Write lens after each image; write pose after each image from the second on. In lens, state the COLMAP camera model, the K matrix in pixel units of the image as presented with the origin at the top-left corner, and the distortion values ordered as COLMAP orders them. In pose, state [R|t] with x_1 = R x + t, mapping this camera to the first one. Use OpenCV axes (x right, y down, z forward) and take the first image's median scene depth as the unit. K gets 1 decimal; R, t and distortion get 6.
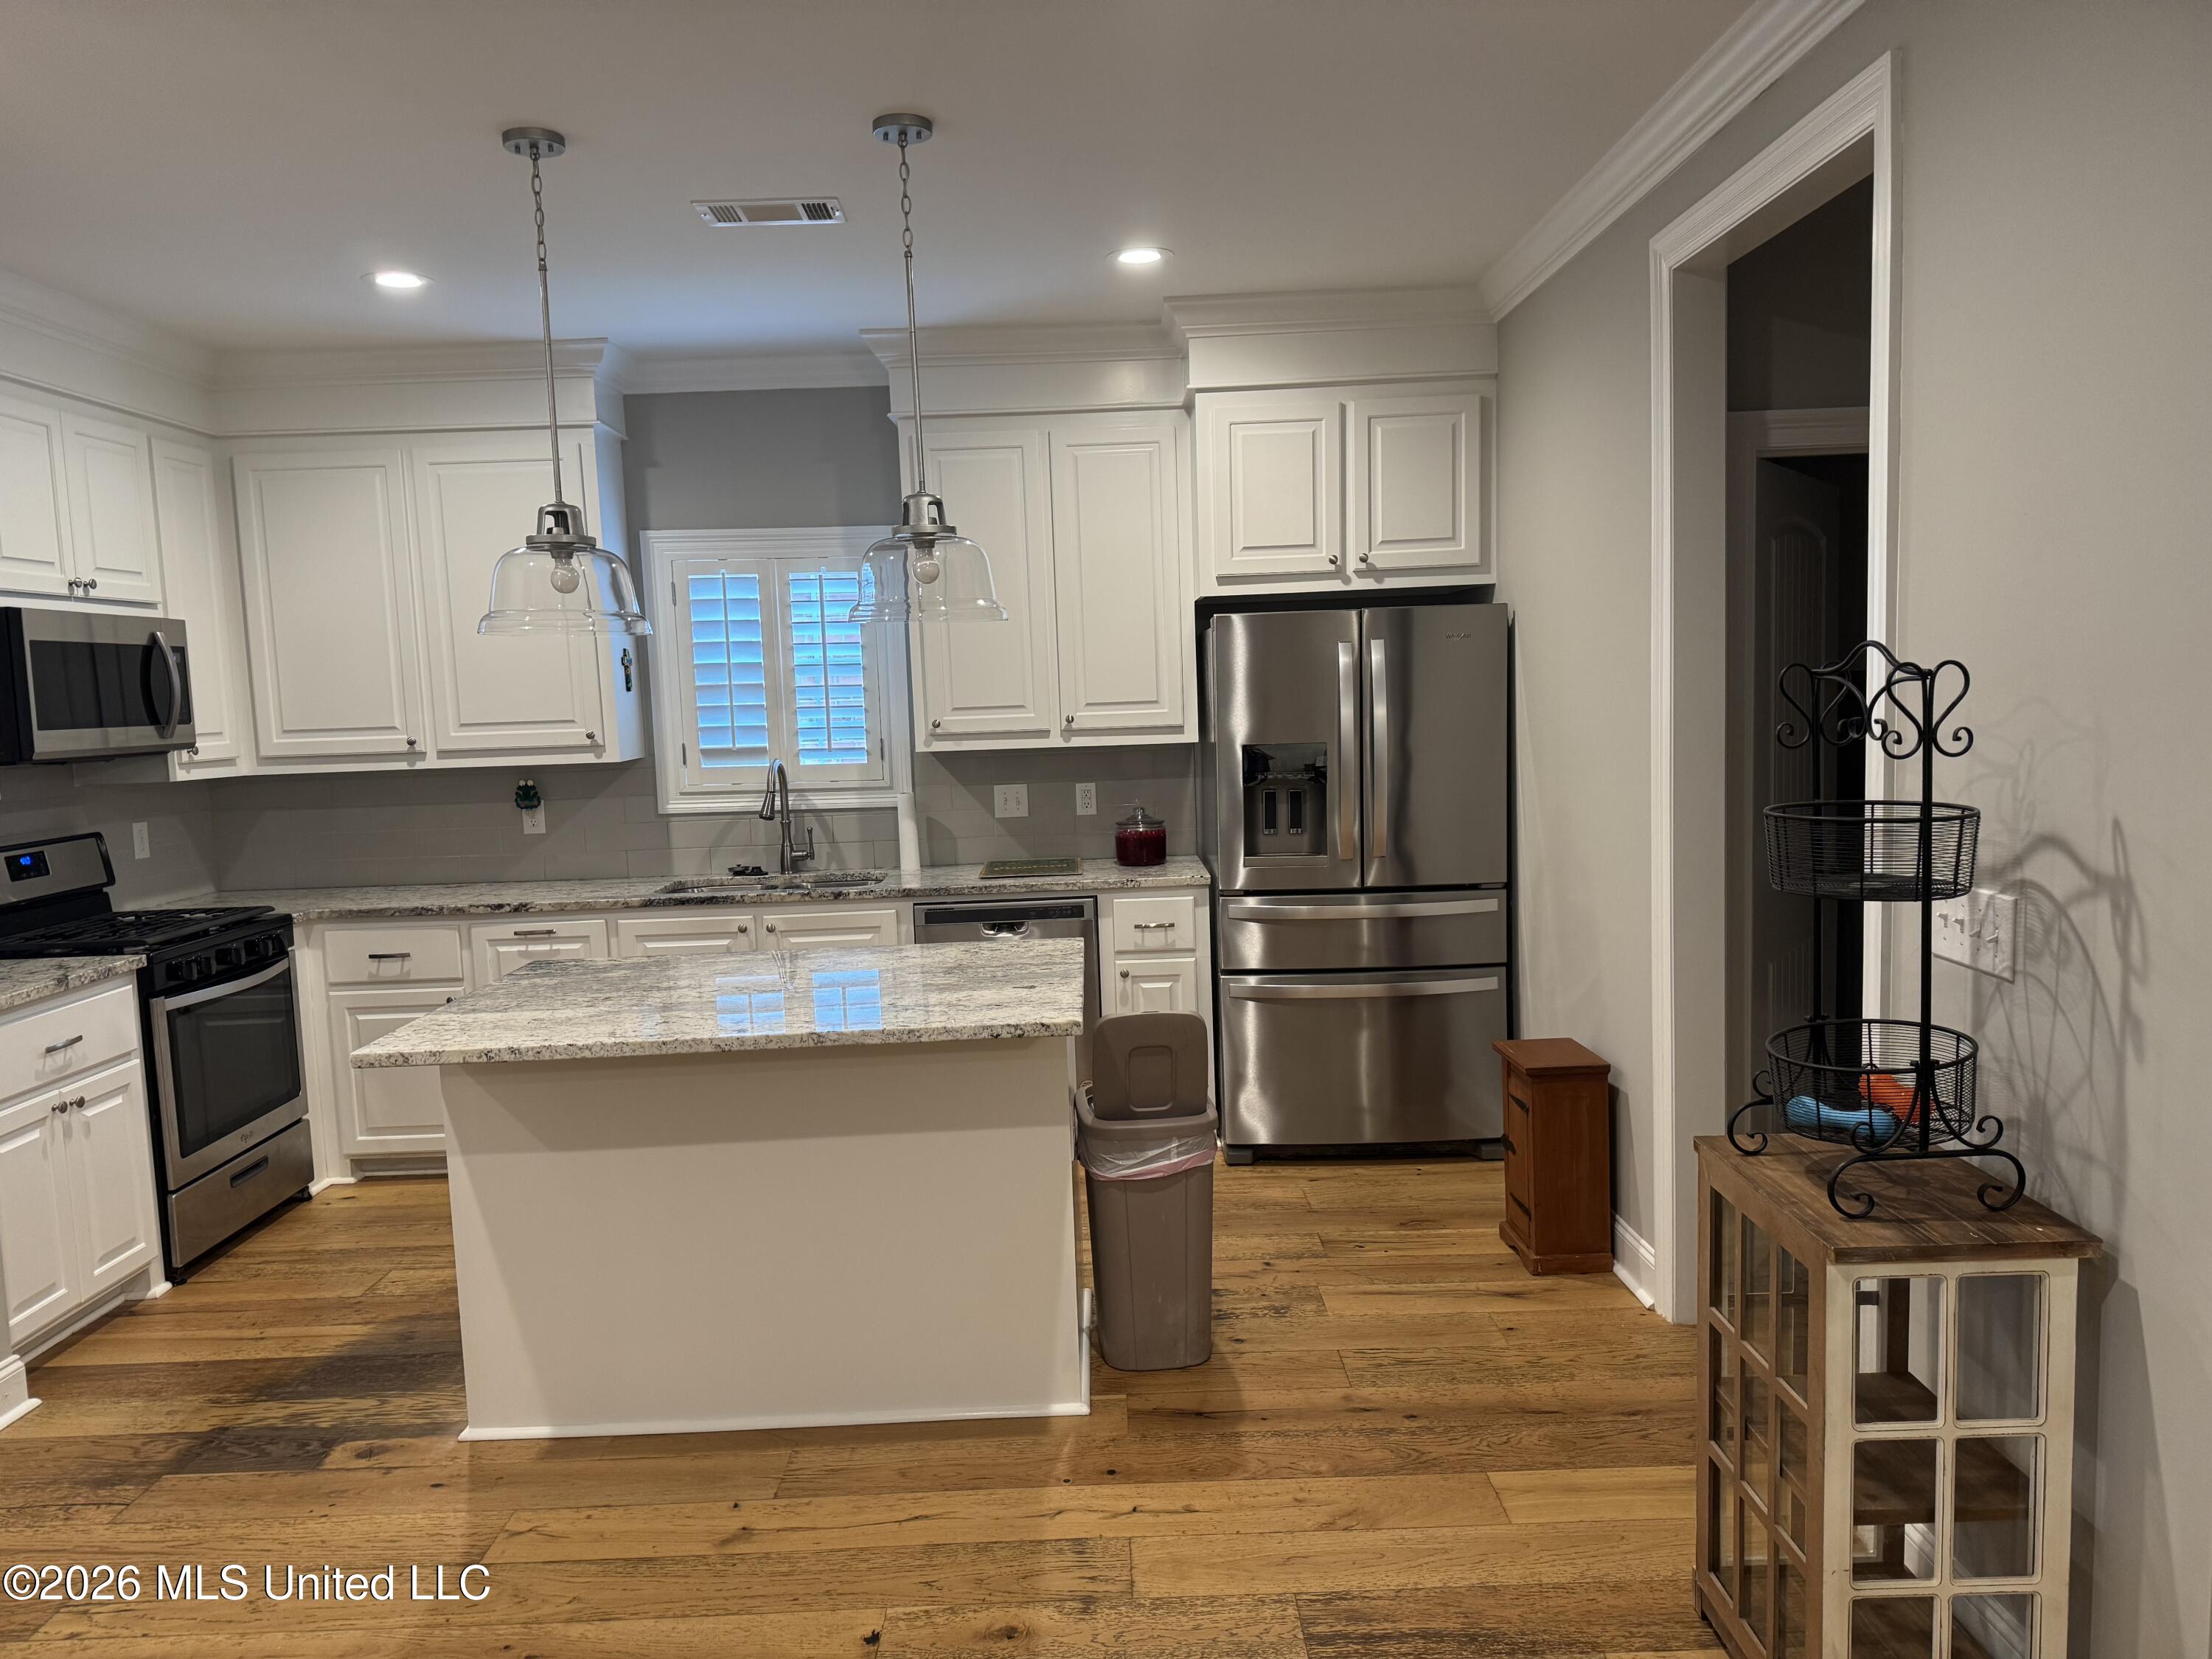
lens RADIAL K [[1542.9, 0, 1101.0], [0, 1542.9, 849.1], [0, 0, 1]] dist [0.112610, -0.164846]
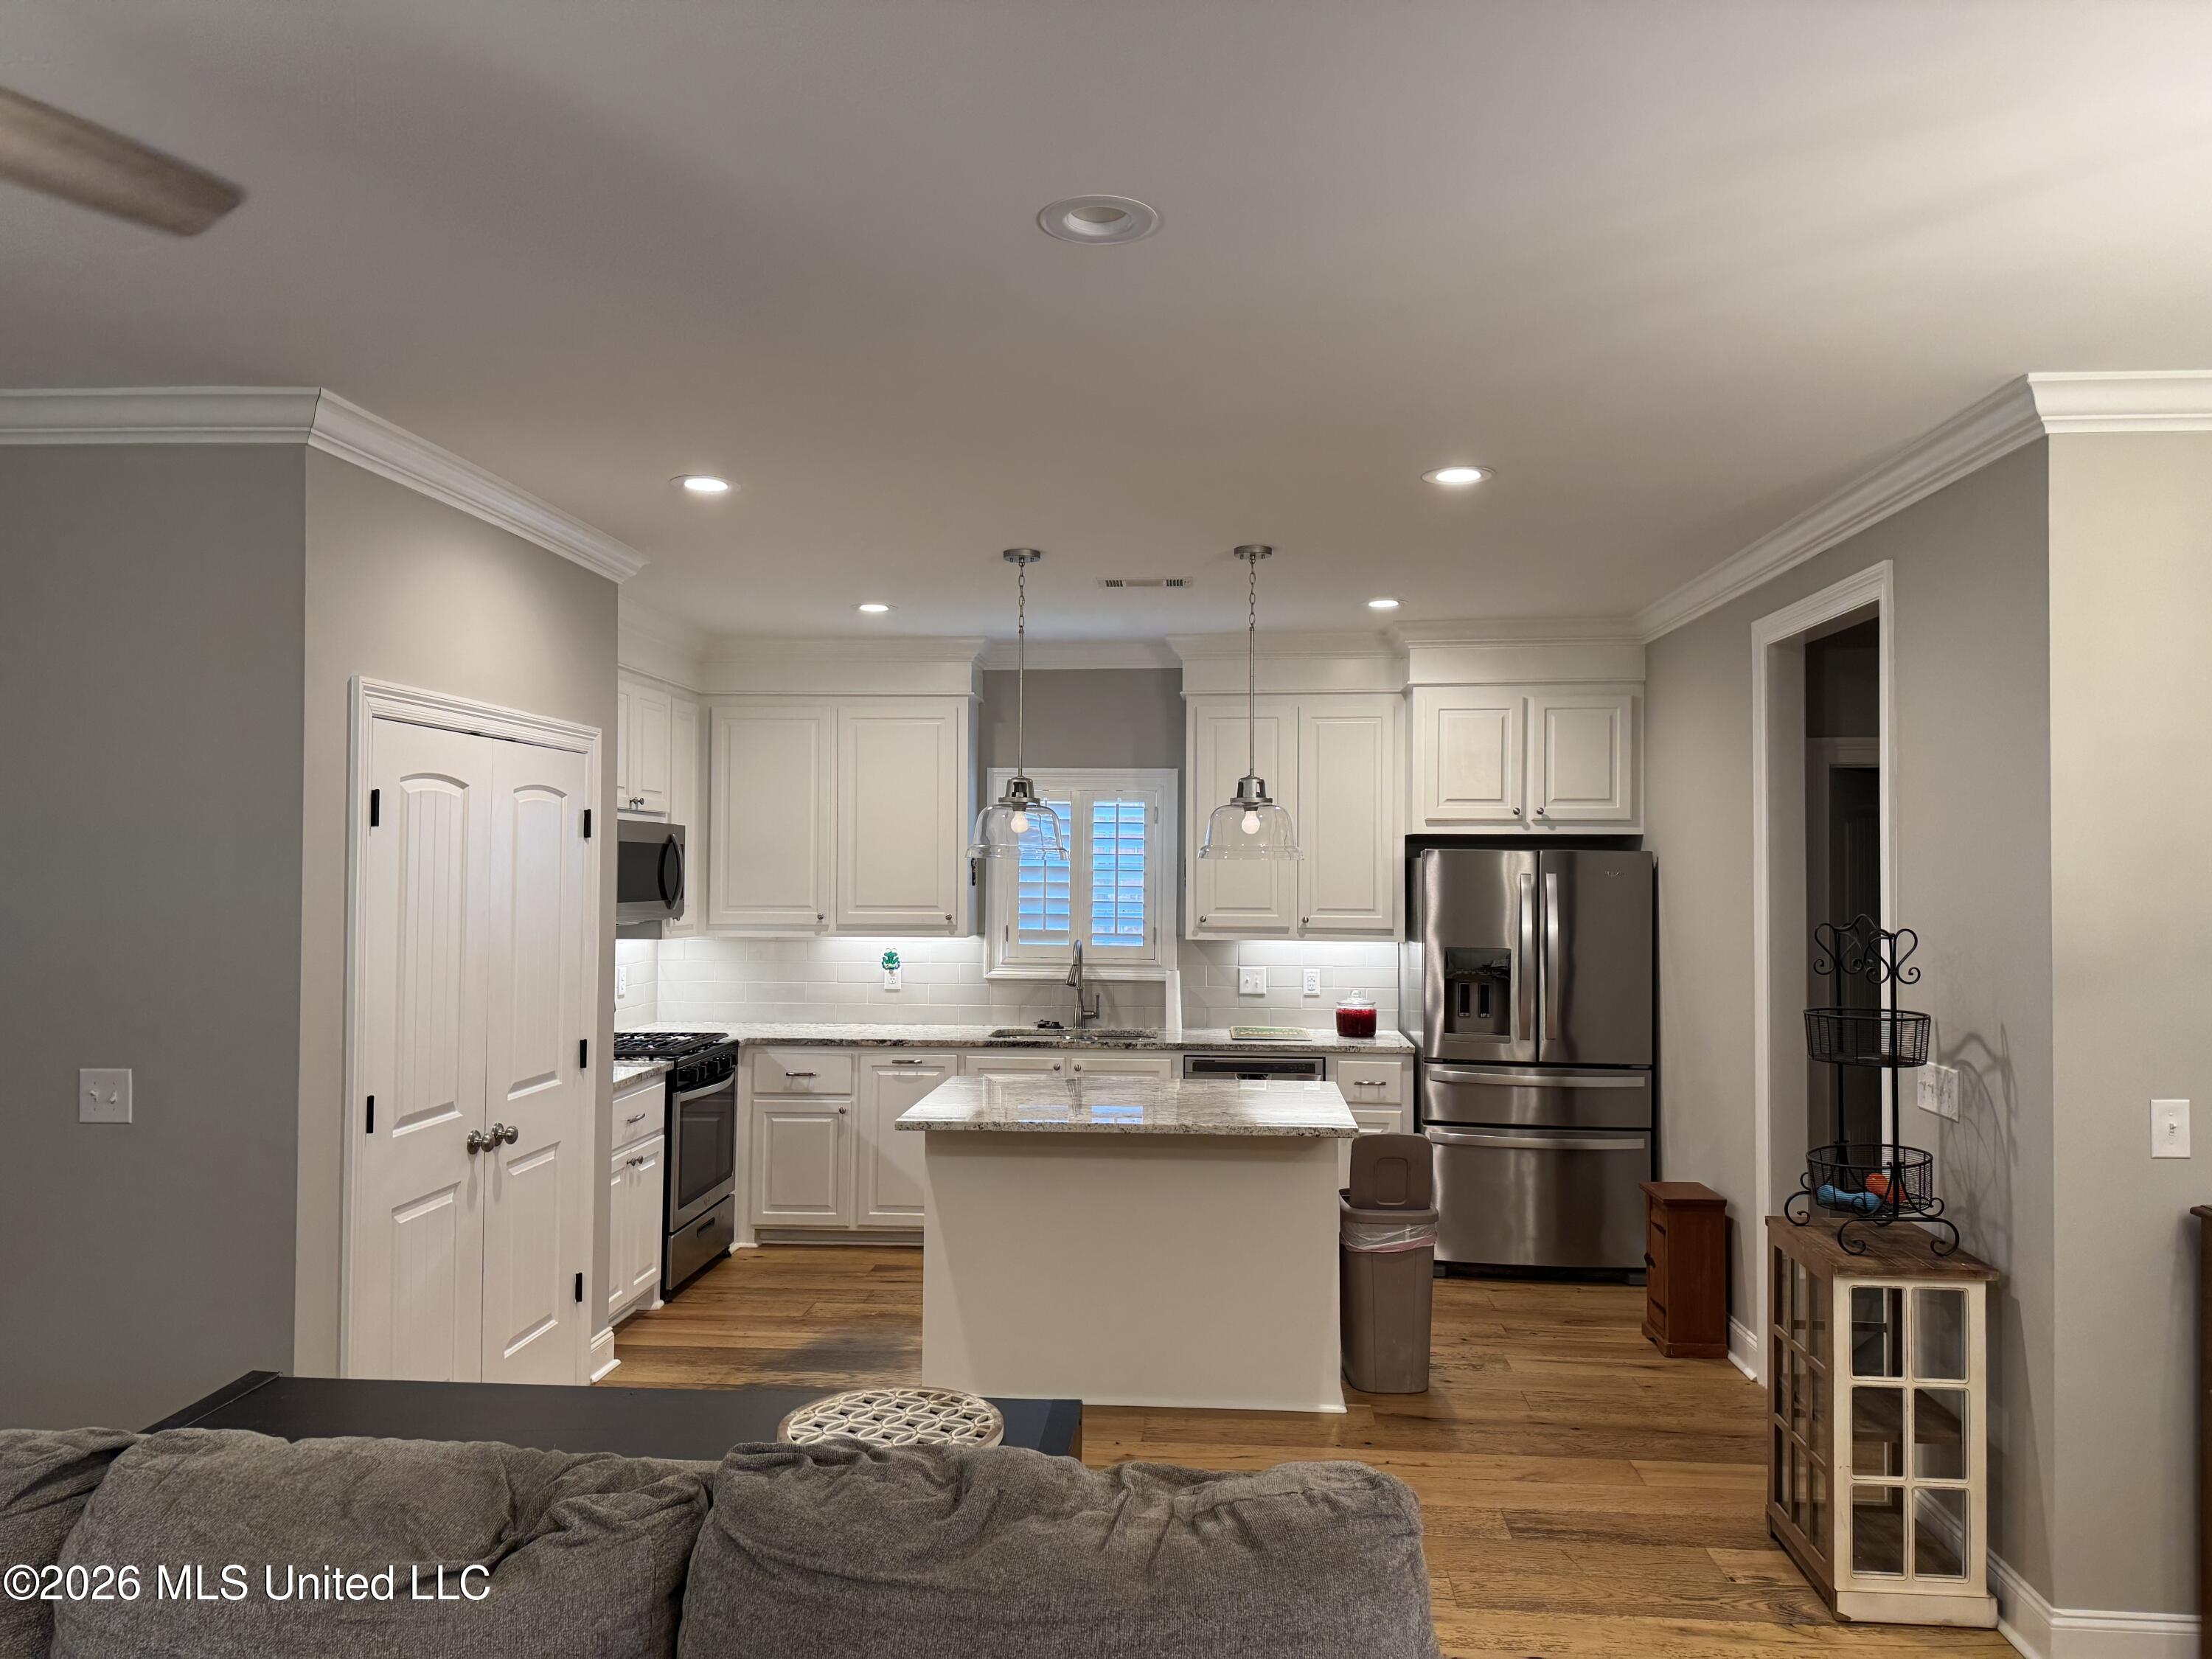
lens RADIAL K [[1558.5, 0, 1099.9], [0, 1558.5, 839.9], [0, 0, 1]] dist [0.018056, -0.022813]
pose [[0.995134, 0.038973, -0.090497, -0.104563], [-0.049567, 0.991783, -0.117942, 0.016529], [0.085157, 0.121854, 0.988888, -0.426685]]
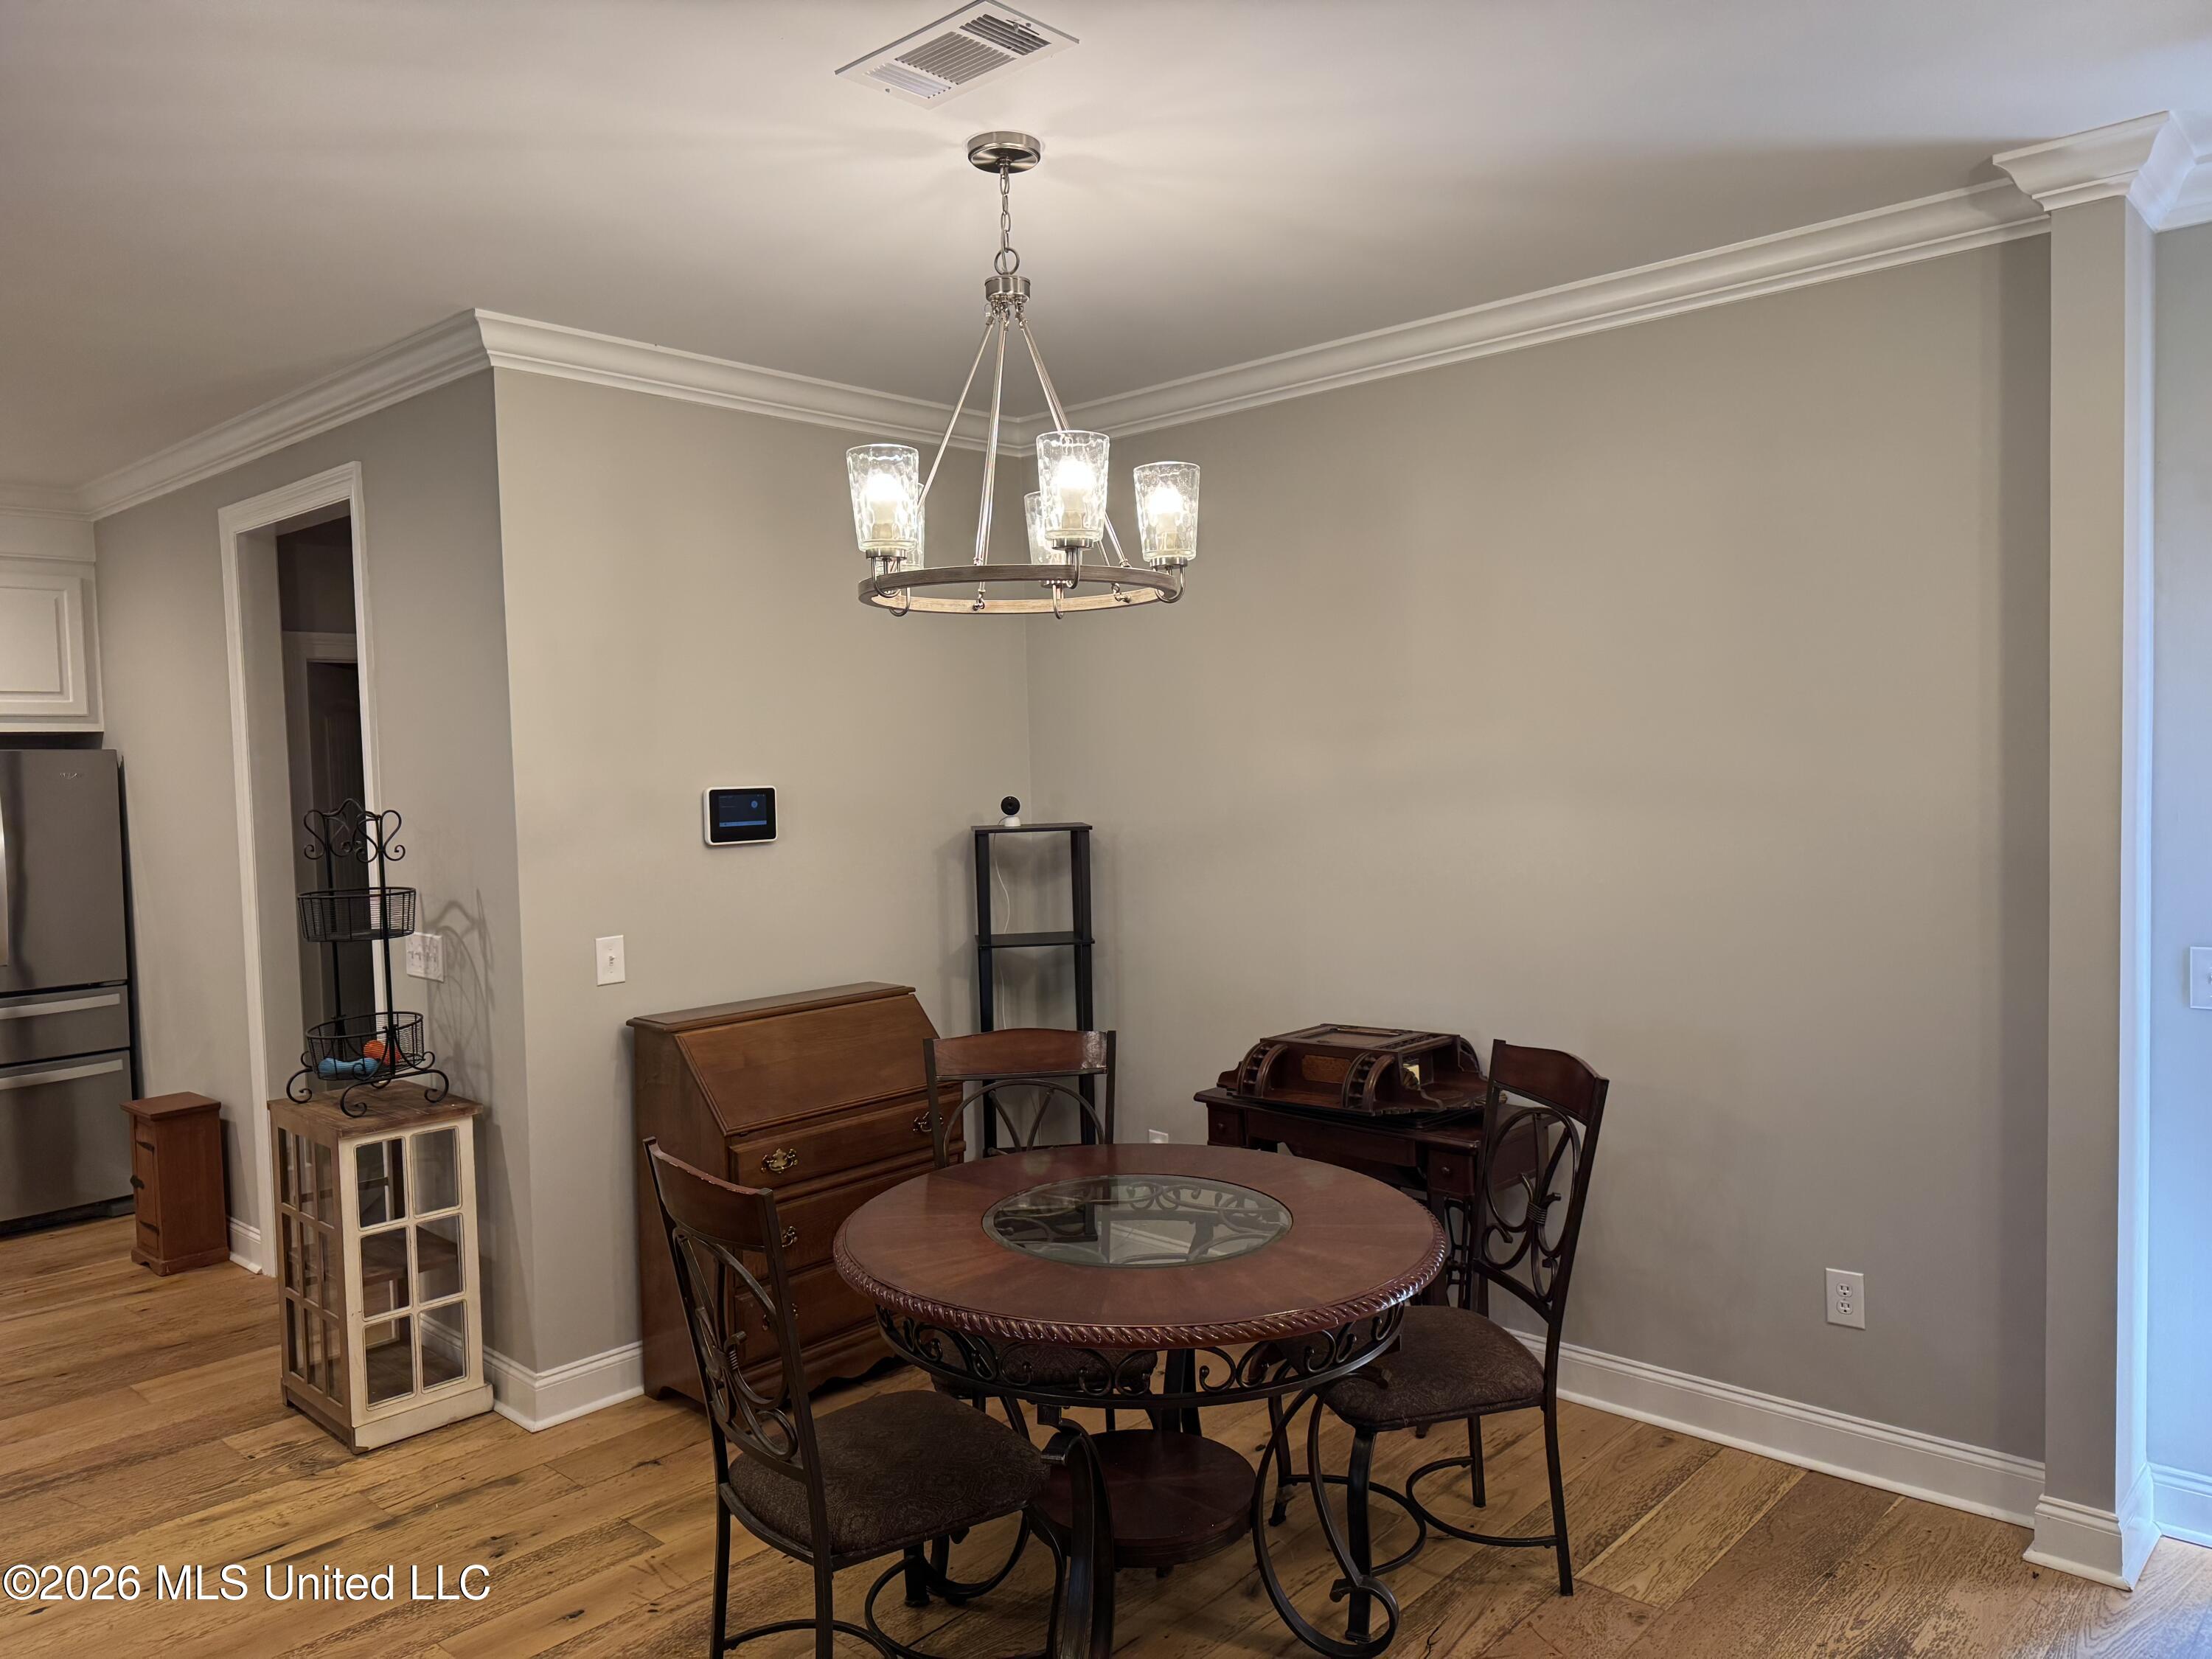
lens RADIAL K [[1558.5, 0, 1099.9], [0, 1558.5, 839.9], [0, 0, 1]] dist [0.018056, -0.022813]
pose [[0.683233, -0.018553, 0.729964, -0.130497], [0.075883, 0.996069, -0.045708, 0.034800], [-0.726247, 0.086621, 0.681955, -0.471884]]
